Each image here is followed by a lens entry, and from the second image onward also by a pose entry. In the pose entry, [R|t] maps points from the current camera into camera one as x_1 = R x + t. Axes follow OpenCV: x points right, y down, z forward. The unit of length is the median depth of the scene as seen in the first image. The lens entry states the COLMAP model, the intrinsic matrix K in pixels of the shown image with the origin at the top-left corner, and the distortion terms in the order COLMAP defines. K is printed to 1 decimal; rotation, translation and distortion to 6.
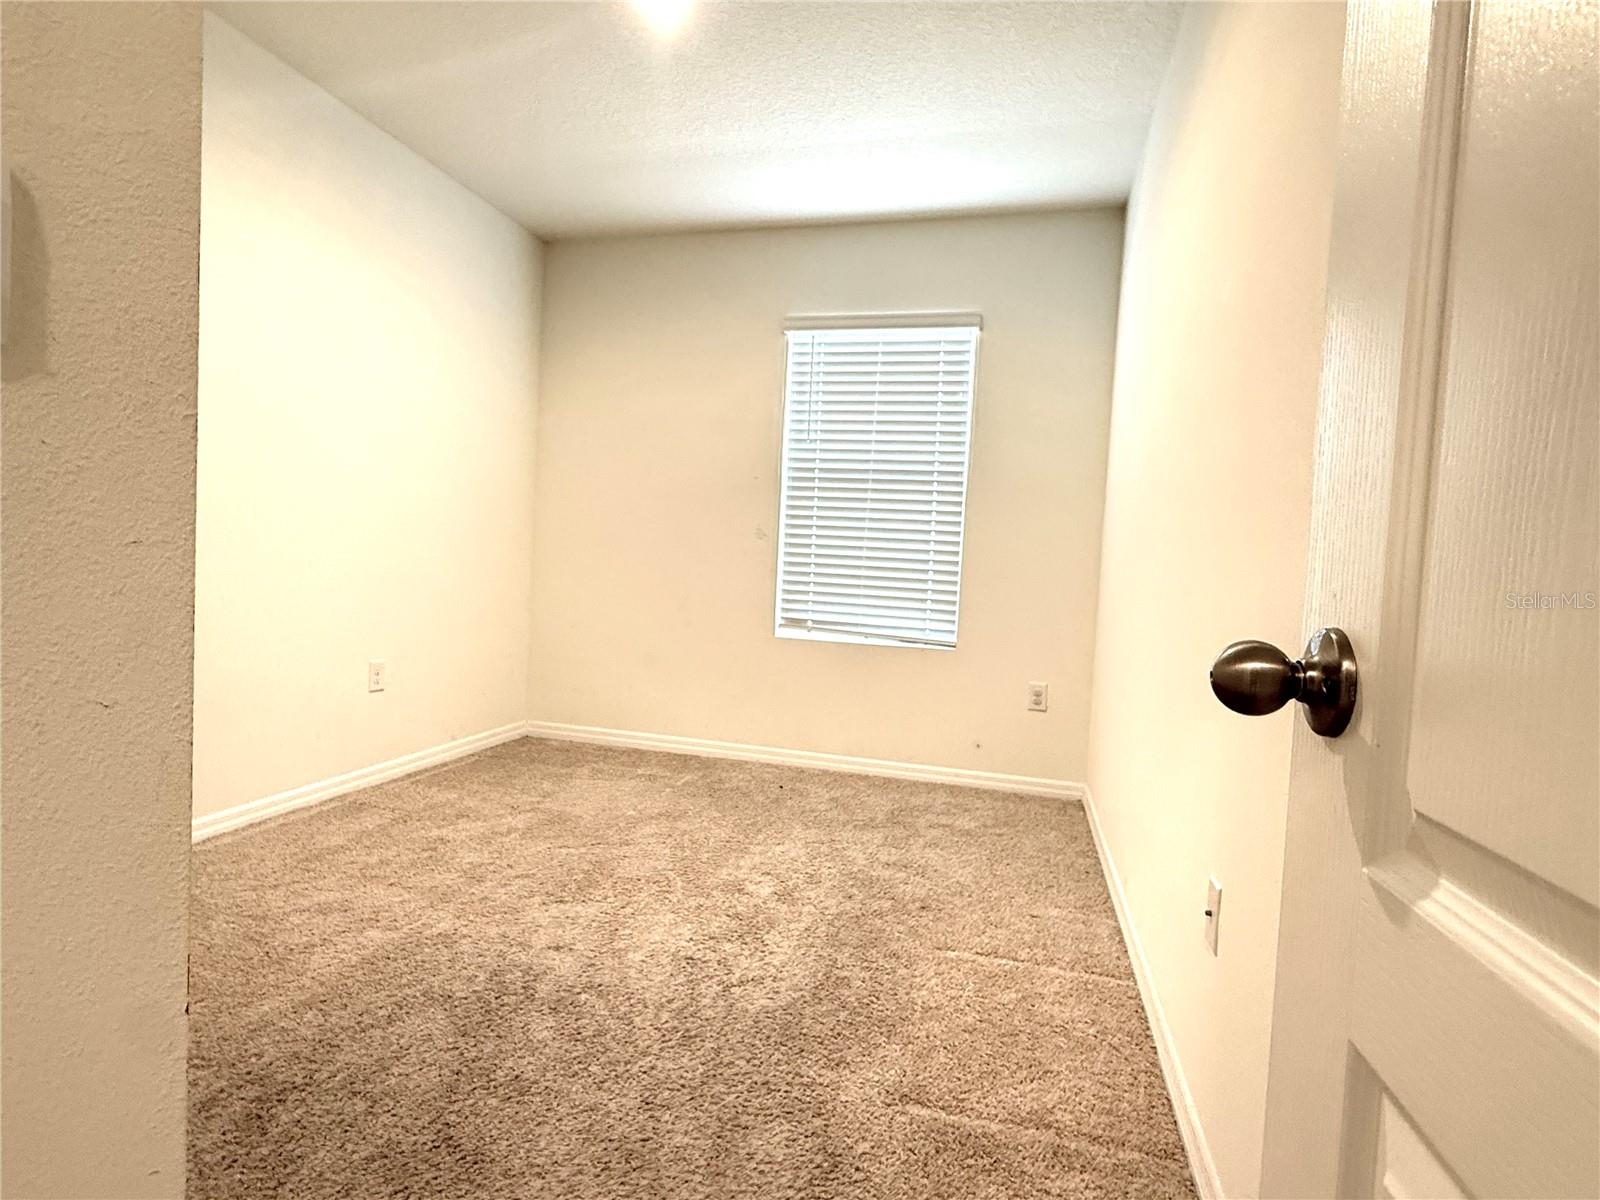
lens RADIAL K [[789.3, 0, 800.0], [0, 789.3, 600.0], [0, 0, 1]] dist [0.000635, 0.000054]
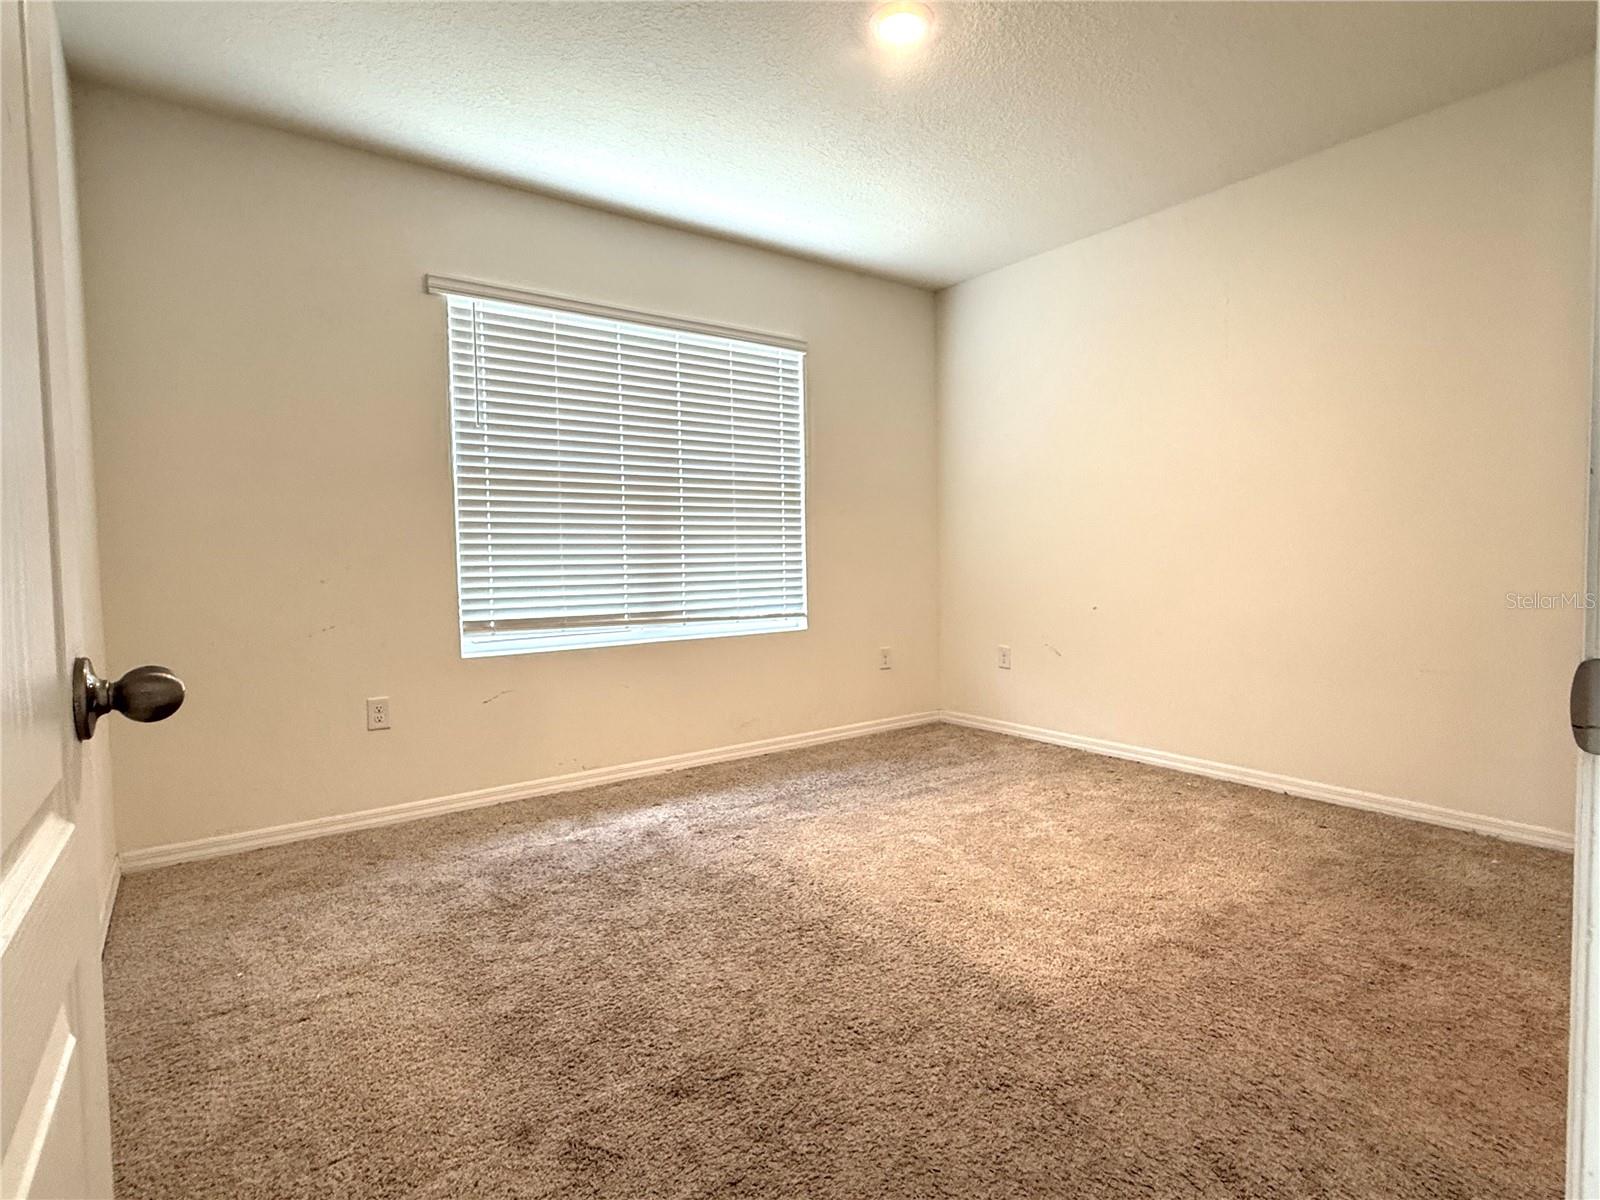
lens RADIAL K [[789.3, 0, 800.0], [0, 789.3, 600.0], [0, 0, 1]] dist [0.000635, 0.000054]
pose [[0.644134, -0.104821, 0.757696, -0.569947], [0.080358, 0.994358, 0.069247, -0.041603], [-0.760680, 0.016283, 0.648923, 0.179300]]
